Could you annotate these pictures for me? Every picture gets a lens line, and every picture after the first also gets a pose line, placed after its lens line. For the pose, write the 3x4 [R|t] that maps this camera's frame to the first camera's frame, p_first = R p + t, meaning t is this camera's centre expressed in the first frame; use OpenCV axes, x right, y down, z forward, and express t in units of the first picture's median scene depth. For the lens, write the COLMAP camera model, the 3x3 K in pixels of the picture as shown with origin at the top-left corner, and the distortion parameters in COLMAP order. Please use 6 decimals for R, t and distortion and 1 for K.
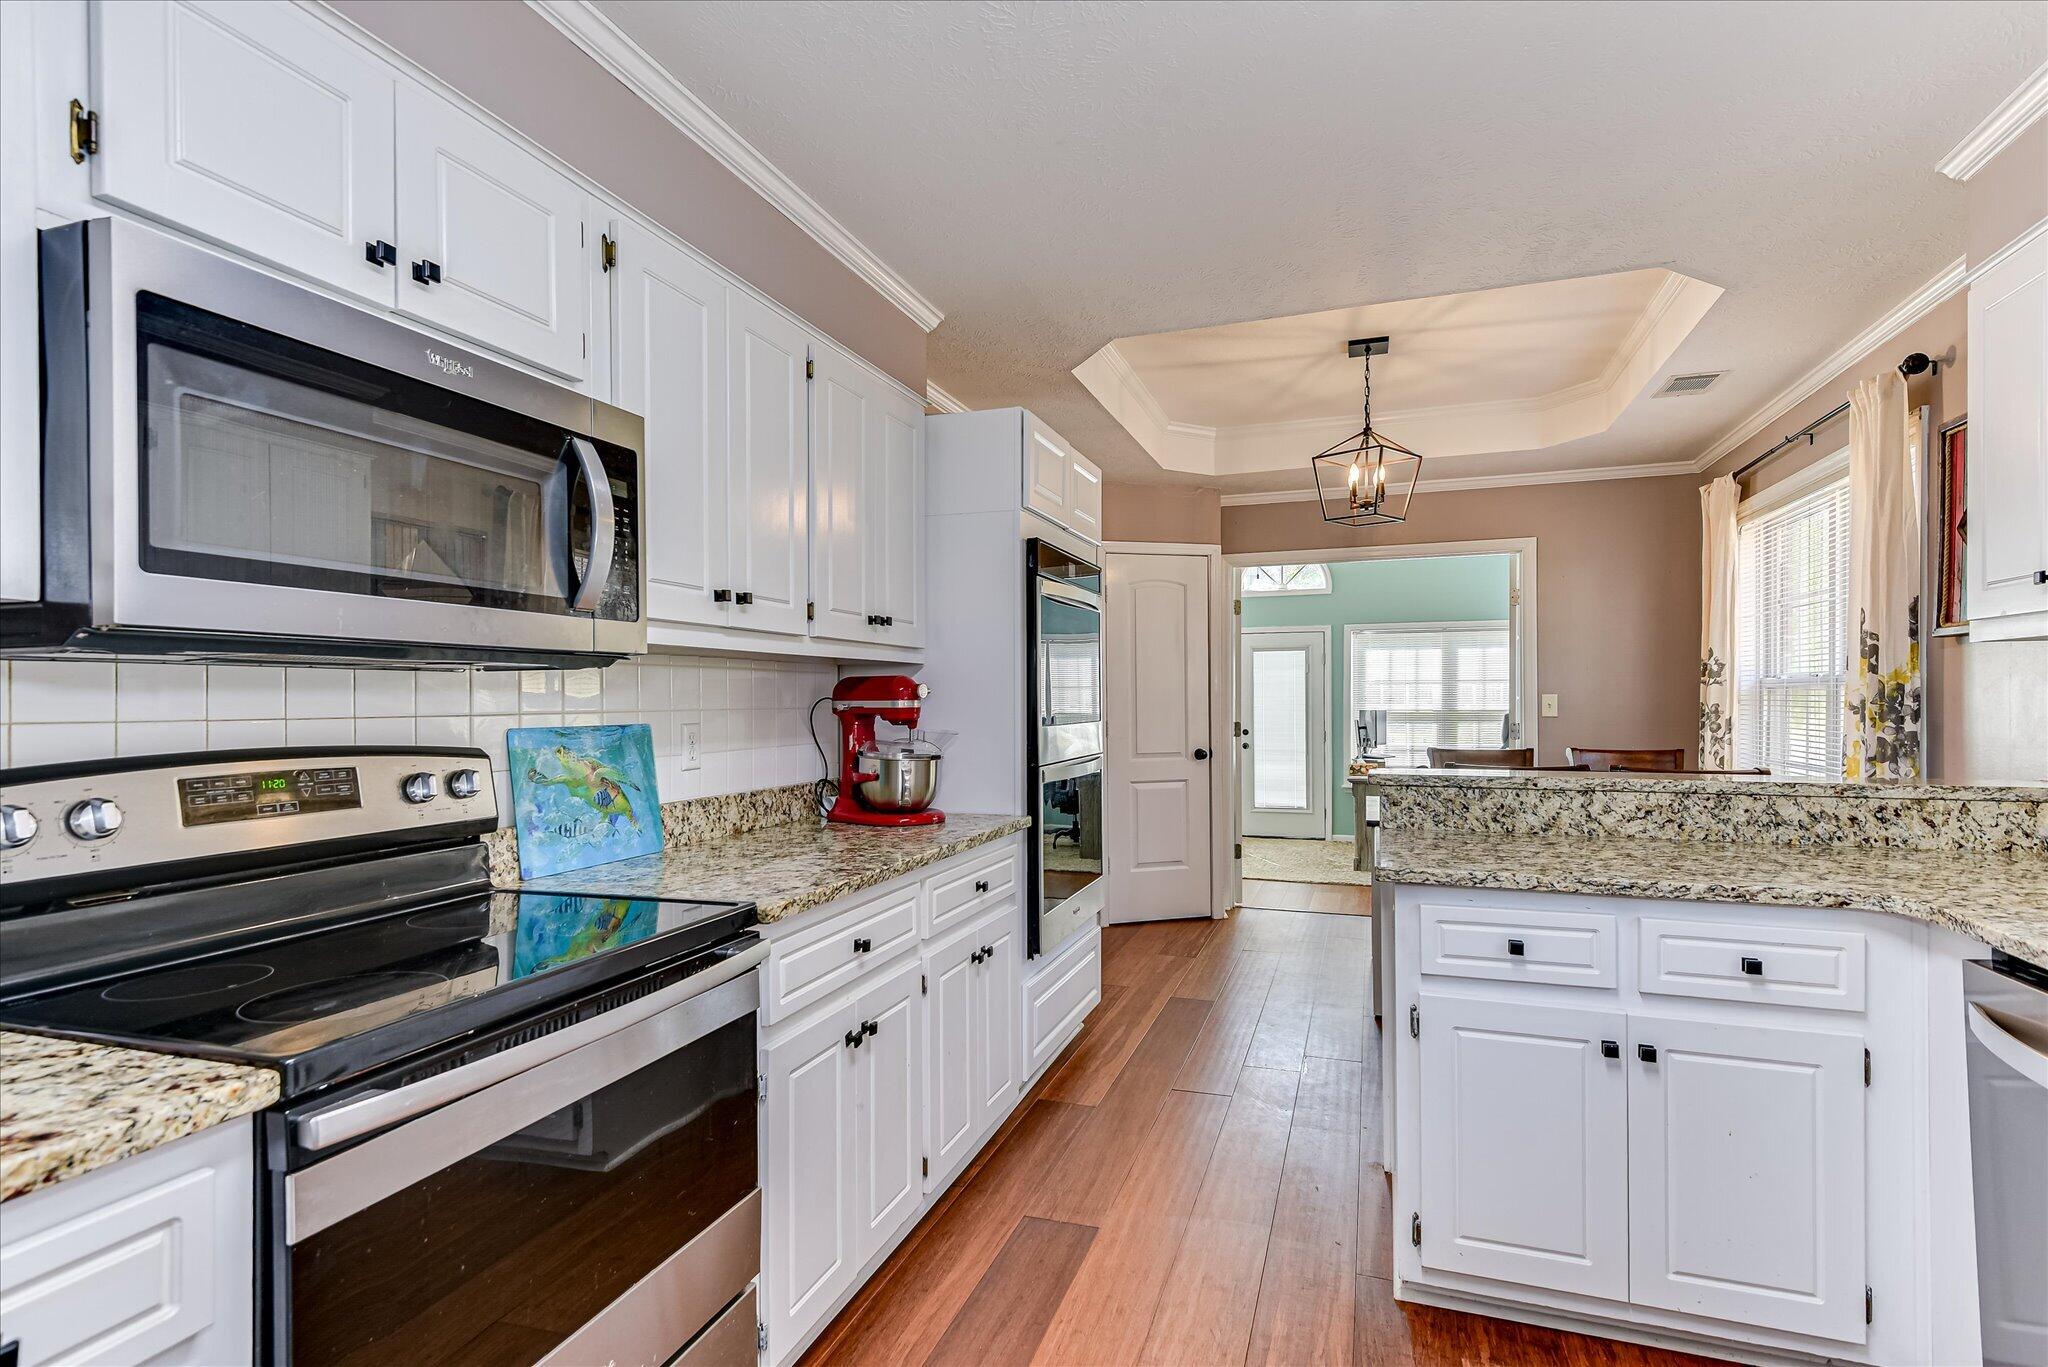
lens RADIAL K [[1009.4, 0, 1023.8], [0, 1009.4, 683.8], [0, 0, 1]] dist [0.027326, -0.004884]
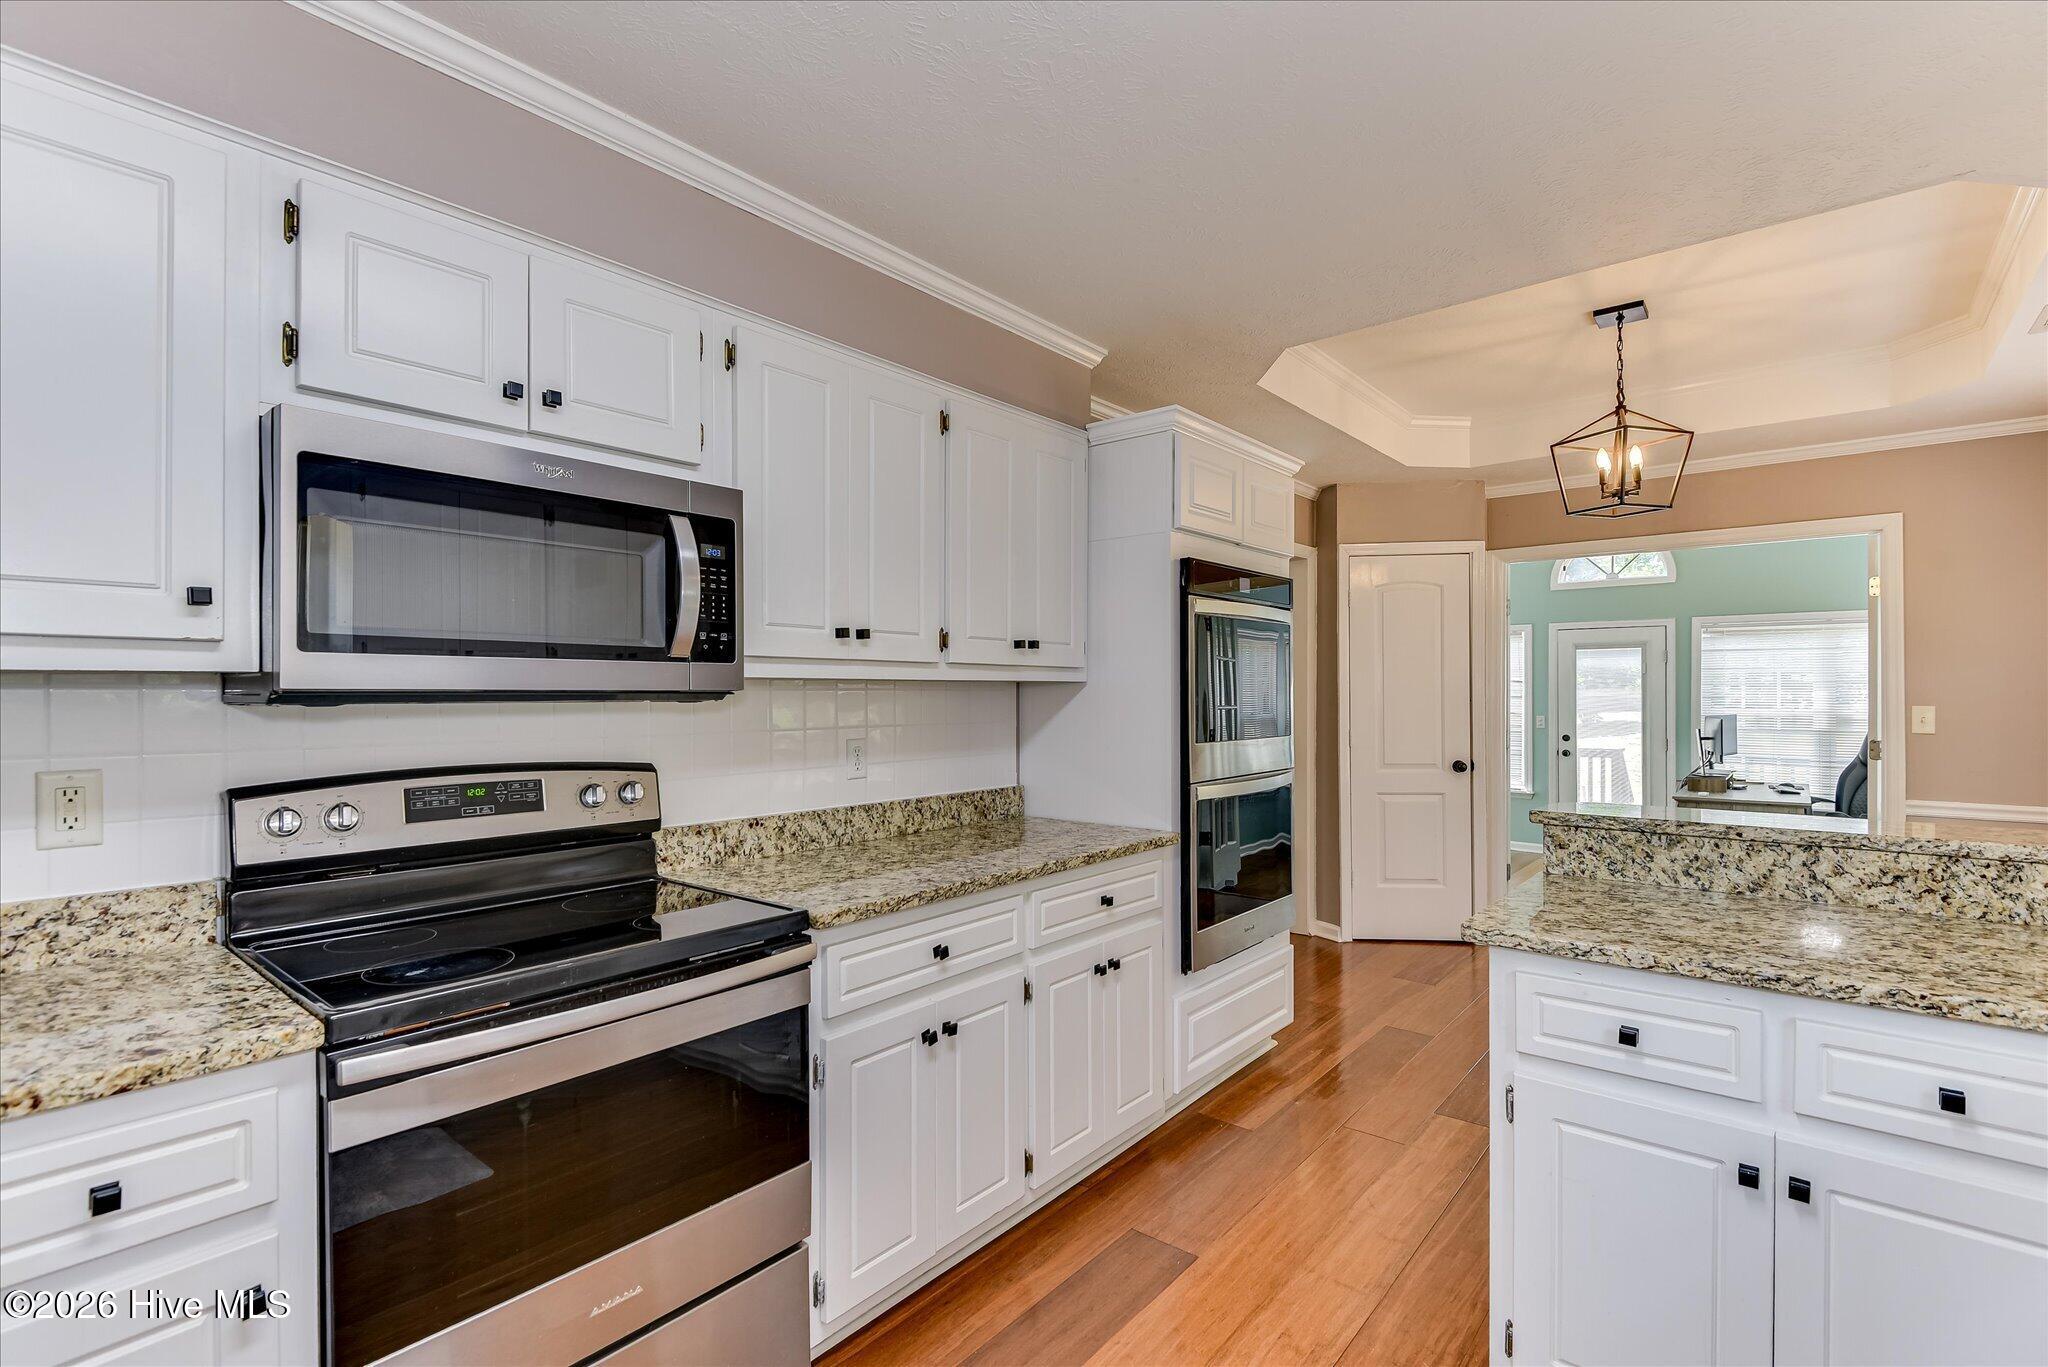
lens RADIAL K [[941.3, 0, 969.0], [0, 941.3, 678.4], [0, 0, 1]] dist [0.012756, -0.008245]
pose [[0.930746, -0.006130, -0.365616, 0.247053], [0.004631, 0.999977, -0.004976, -0.032119], [0.365638, 0.002938, 0.930753, 0.067624]]
